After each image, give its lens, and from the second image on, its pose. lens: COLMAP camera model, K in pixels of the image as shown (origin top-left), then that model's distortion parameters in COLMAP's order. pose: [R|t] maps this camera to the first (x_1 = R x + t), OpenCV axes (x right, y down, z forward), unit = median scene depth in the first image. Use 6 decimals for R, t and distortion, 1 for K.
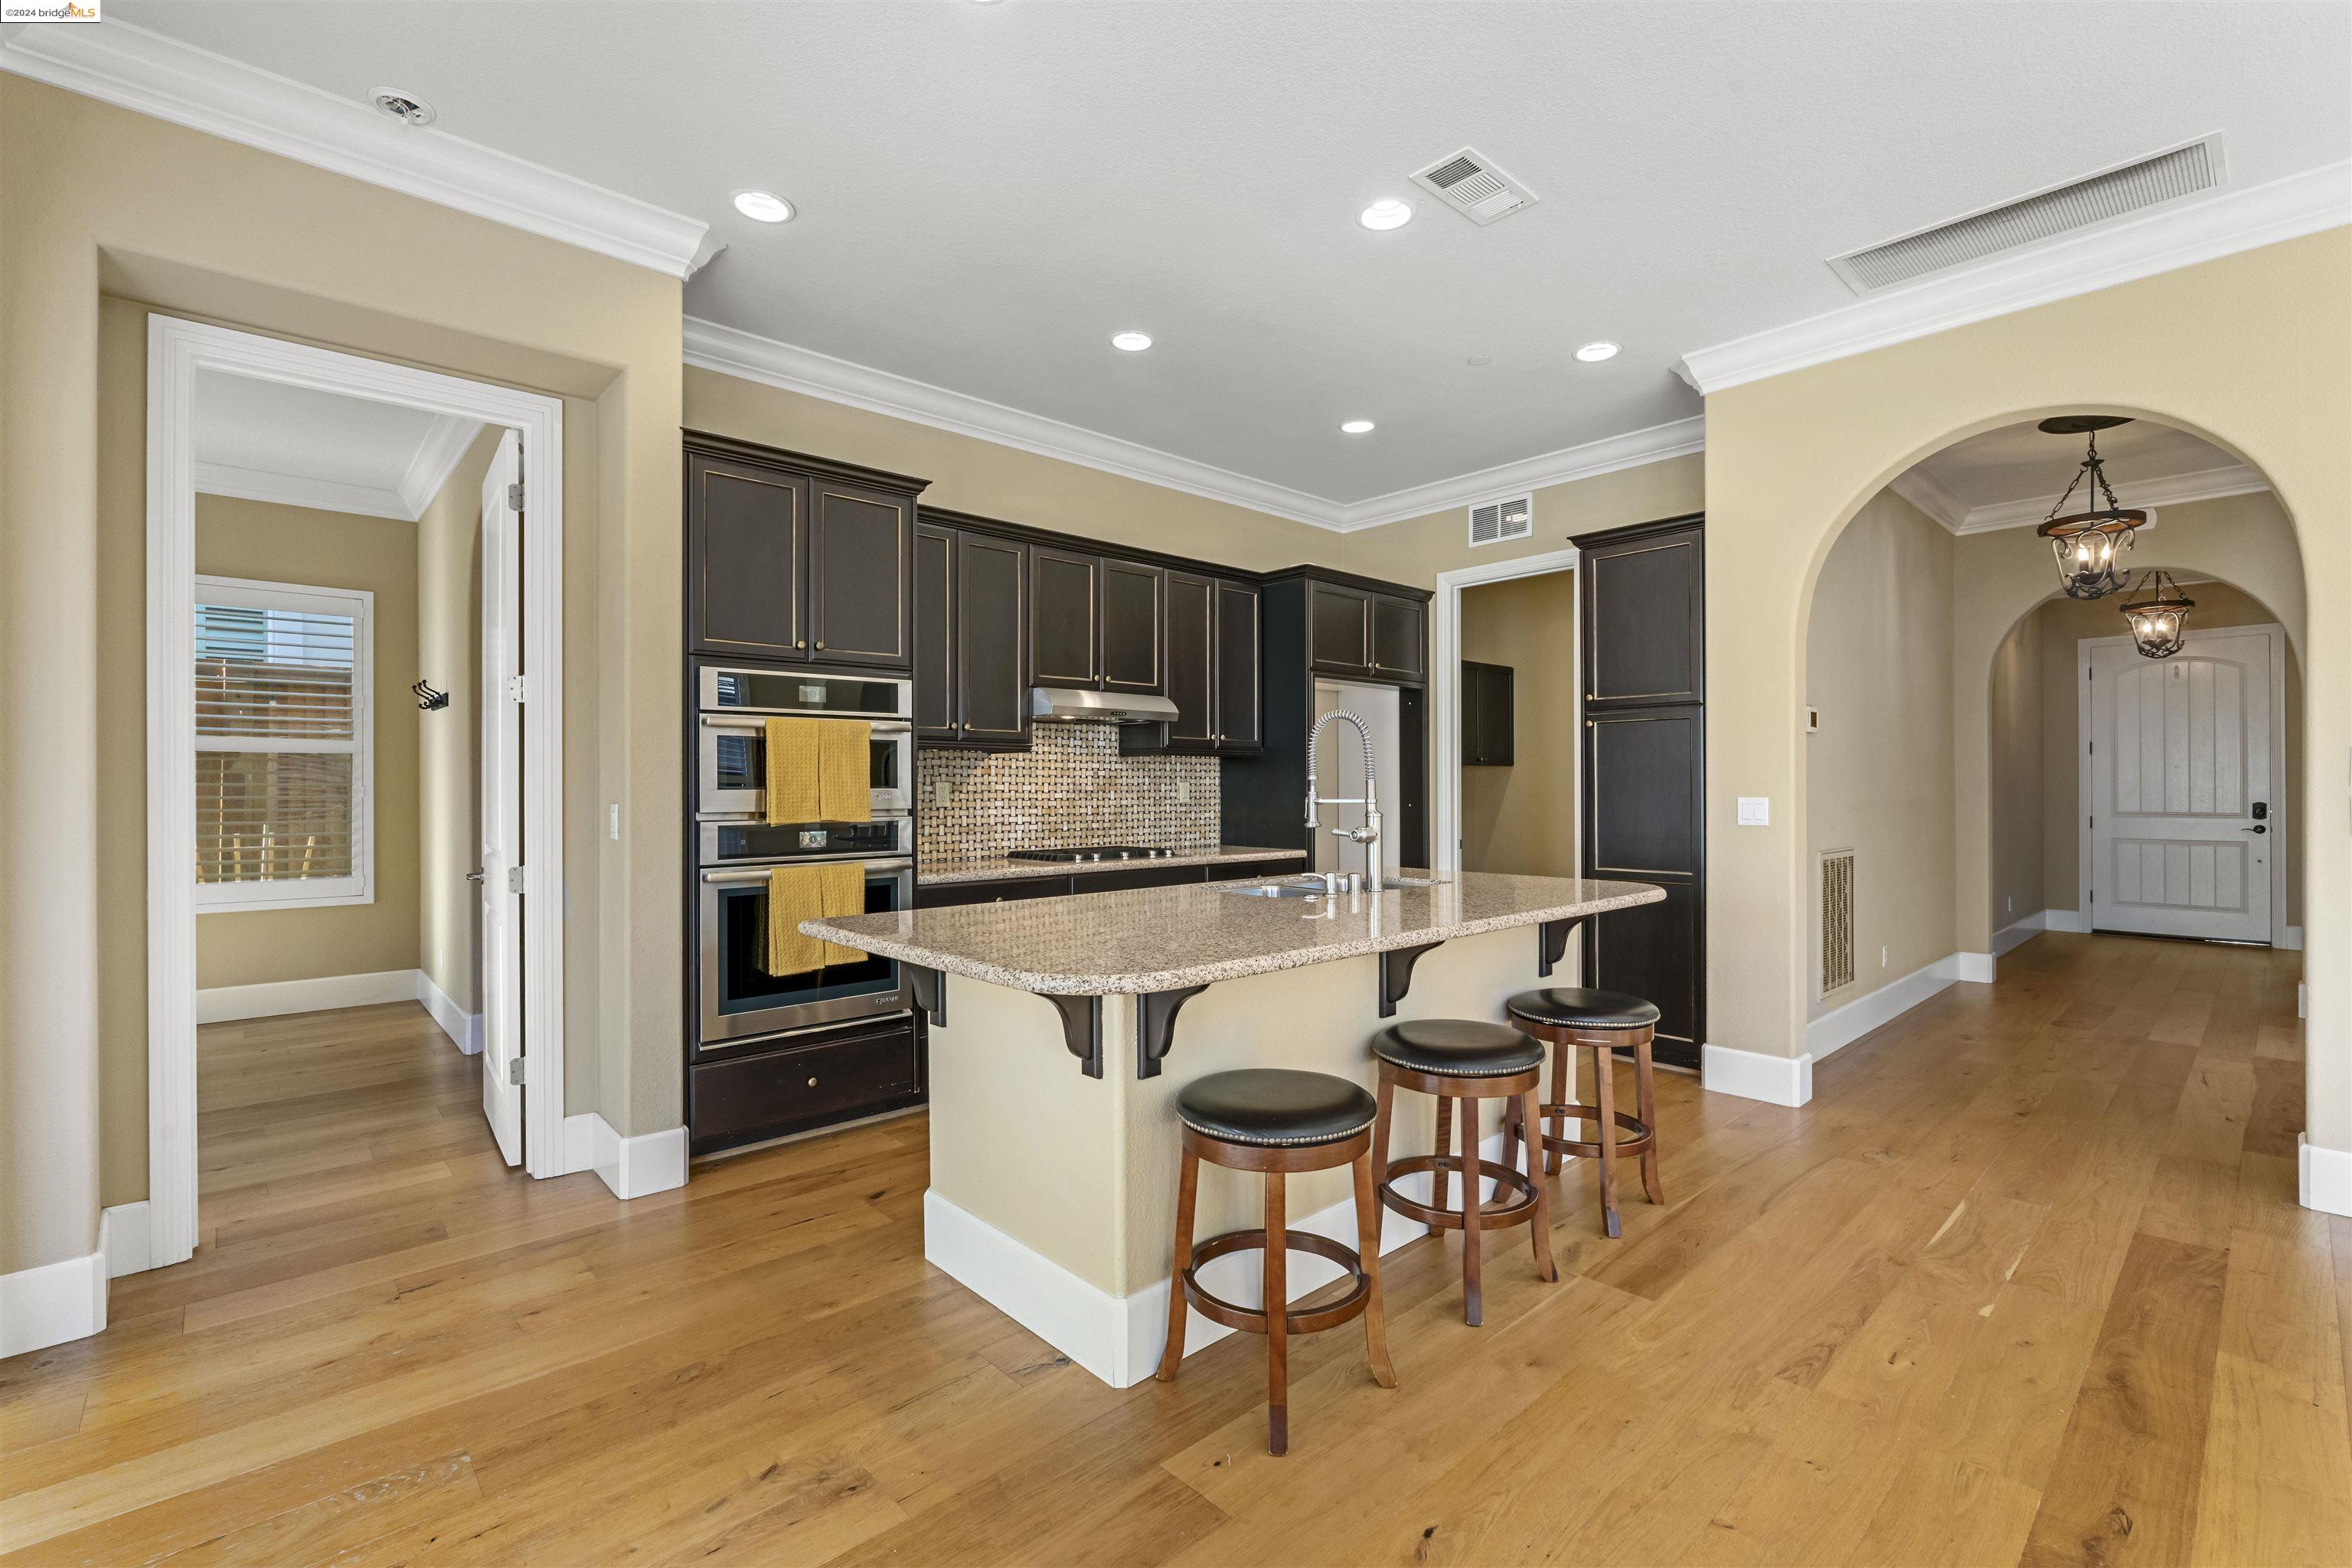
lens RADIAL K [[1032.9, 0, 1165.5], [0, 1032.9, 789.8], [0, 0, 1]] dist [-0.013492, 0.003258]
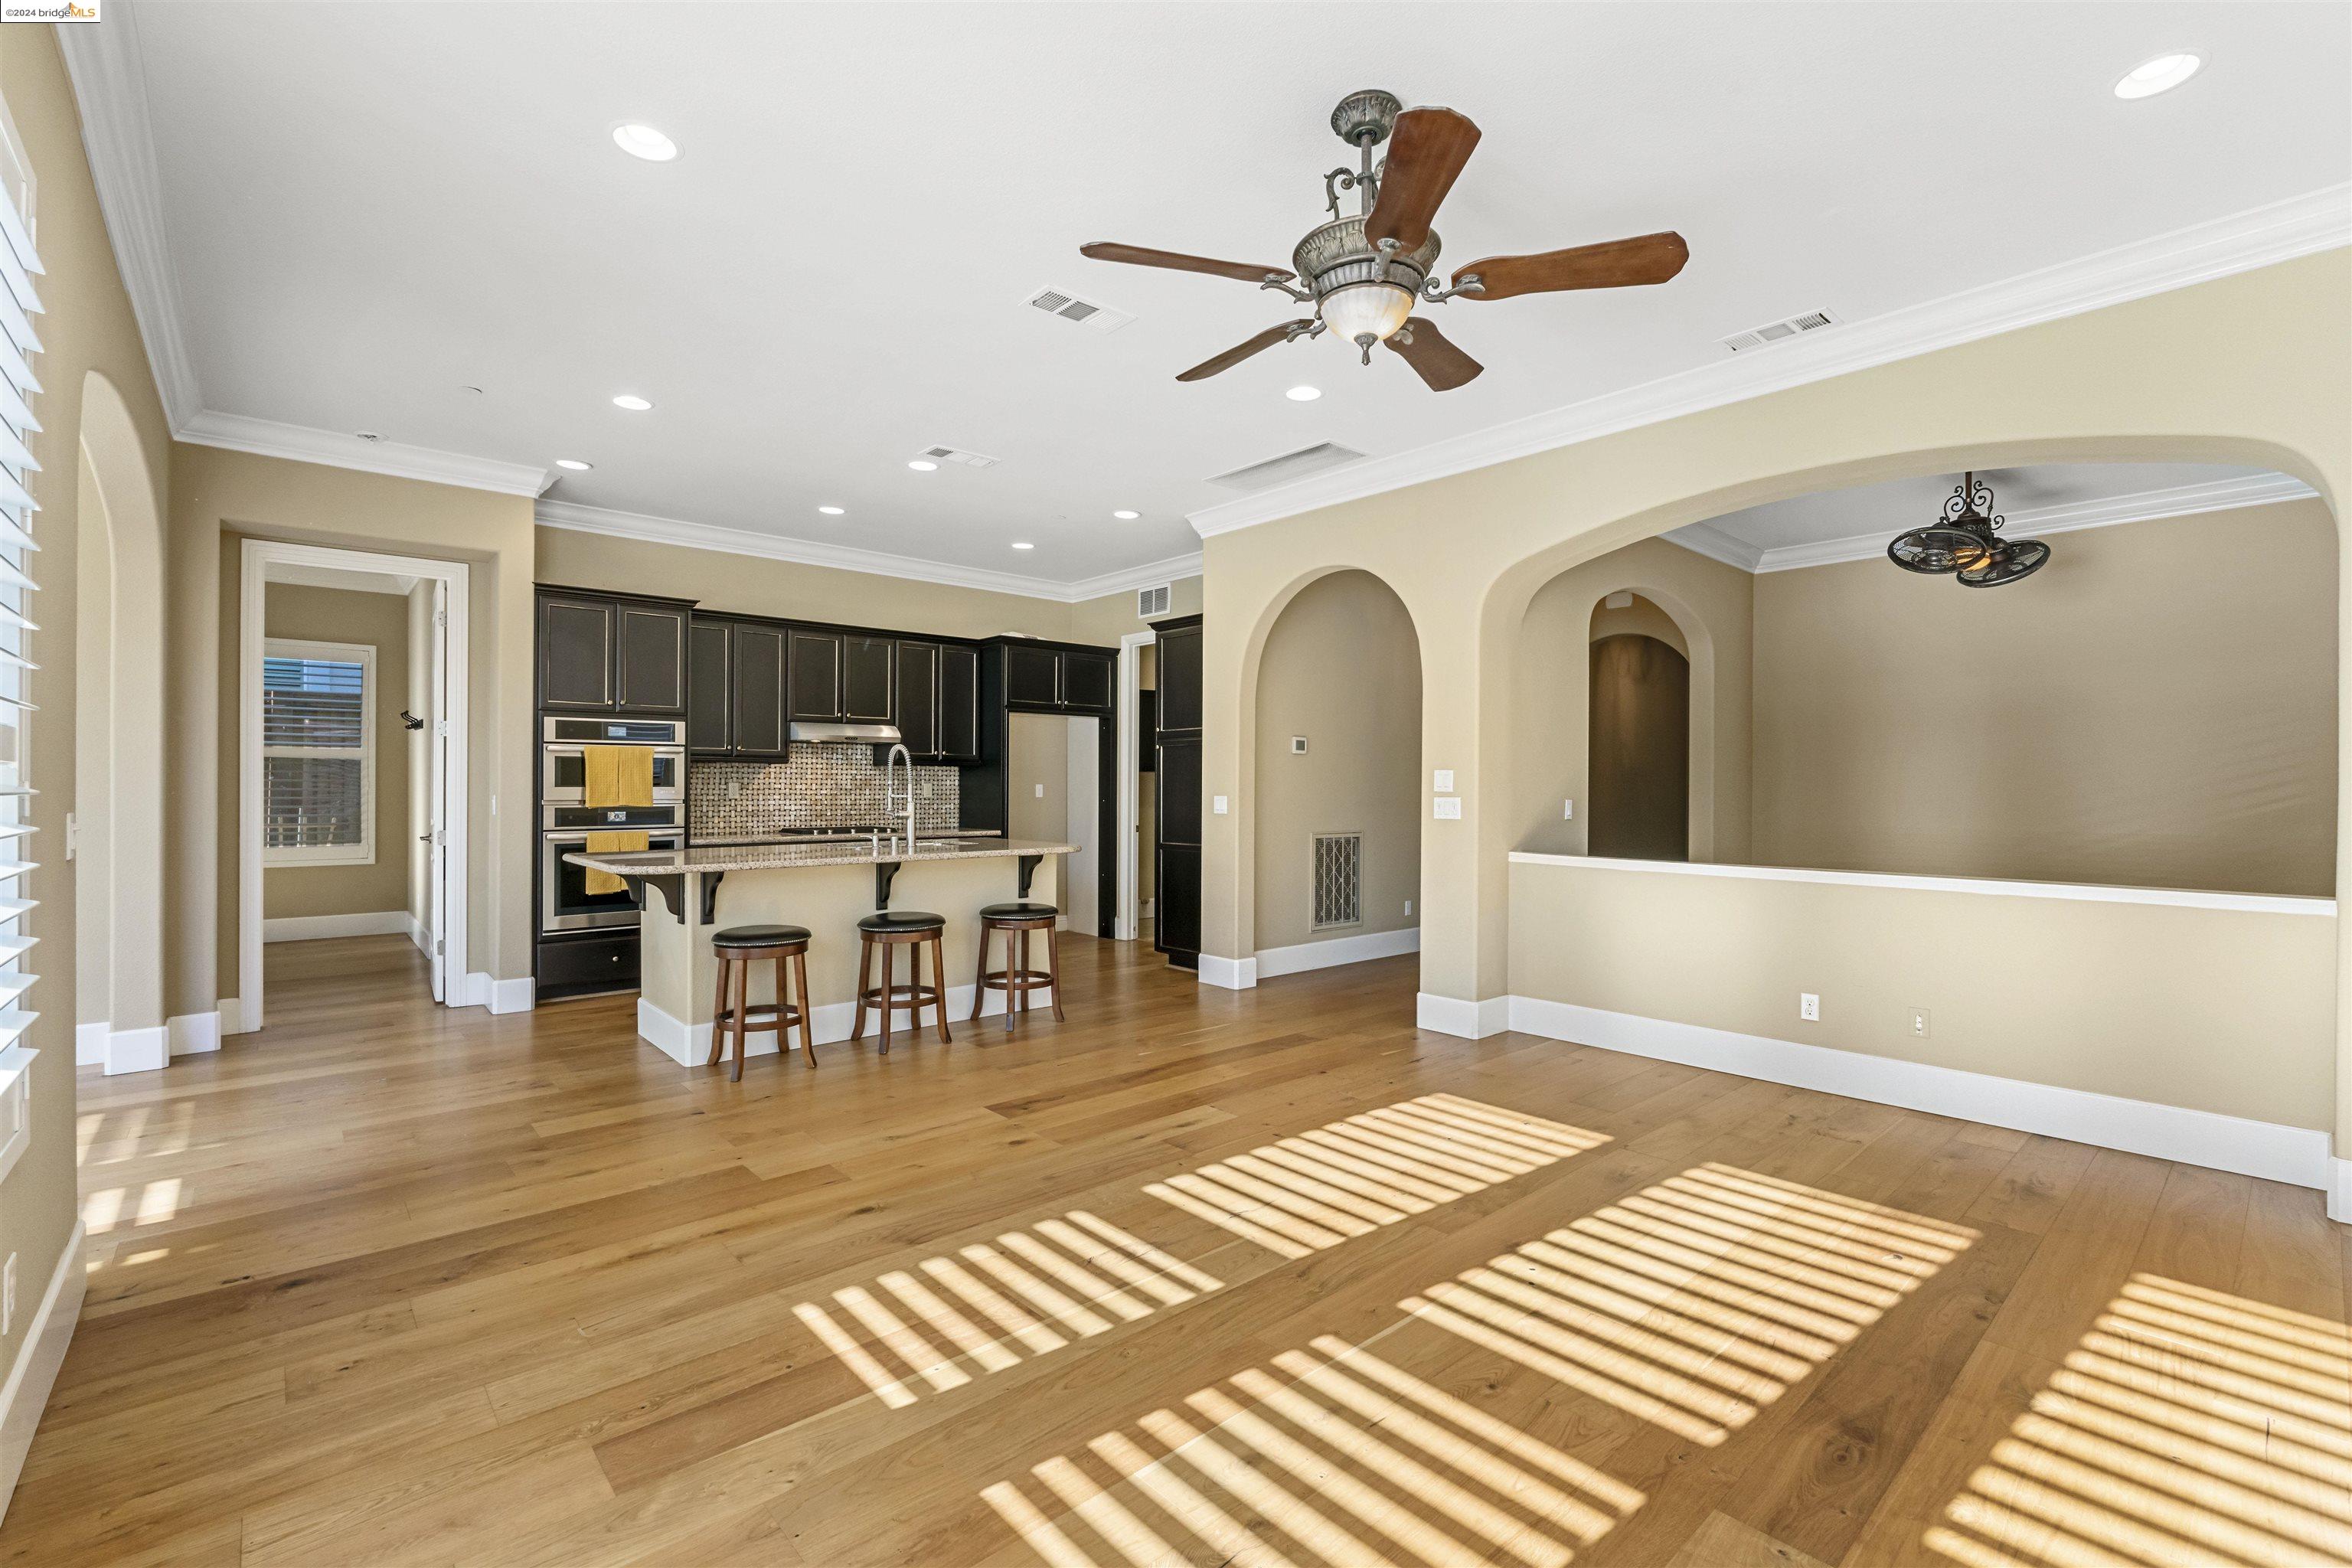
lens RADIAL K [[1032.9, 0, 1173.9], [0, 1032.9, 786.4], [0, 0, 1]] dist [-0.013492, 0.003258]
pose [[0.999842, 0.007023, -0.016344, 0.578438], [-0.007045, 0.999974, -0.001244, -0.005528], [0.016335, 0.001359, 0.999866, -0.654455]]
